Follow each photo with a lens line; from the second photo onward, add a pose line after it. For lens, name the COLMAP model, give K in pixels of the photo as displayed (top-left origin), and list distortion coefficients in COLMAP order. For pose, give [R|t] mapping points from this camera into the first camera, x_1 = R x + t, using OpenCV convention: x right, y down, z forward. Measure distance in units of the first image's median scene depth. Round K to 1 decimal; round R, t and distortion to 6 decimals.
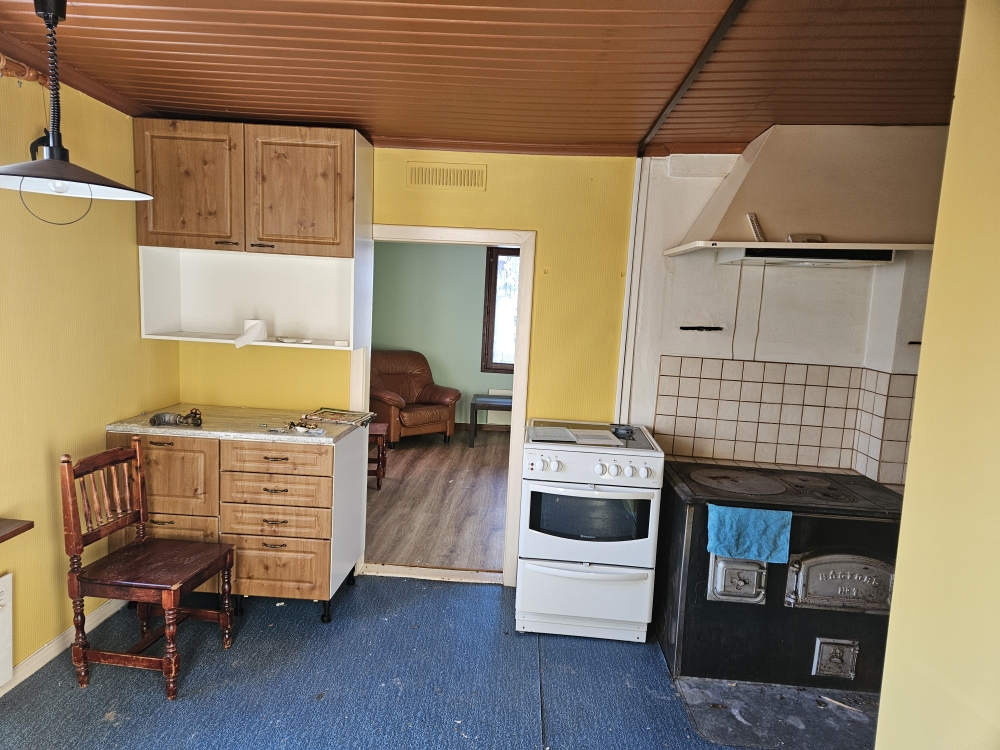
lens RADIAL K [[652.7, 0, 499.0], [0, 652.7, 378.8], [0, 0, 1]] dist [-0.000860, -0.003375]
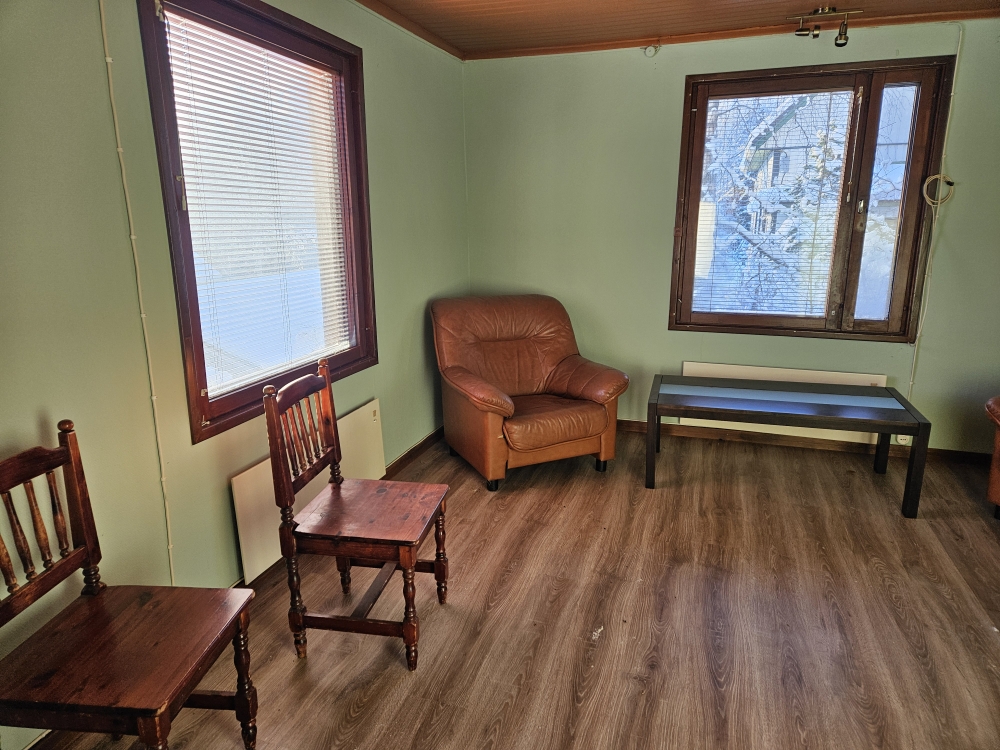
lens RADIAL K [[652.7, 0, 497.8], [0, 652.7, 378.3], [0, 0, 1]] dist [-0.000860, -0.003375]
pose [[0.963315, 0.004700, -0.268331, -0.021033], [0.026736, 0.993192, 0.113379, -0.040250], [0.267037, -0.116394, 0.956631, 0.514888]]
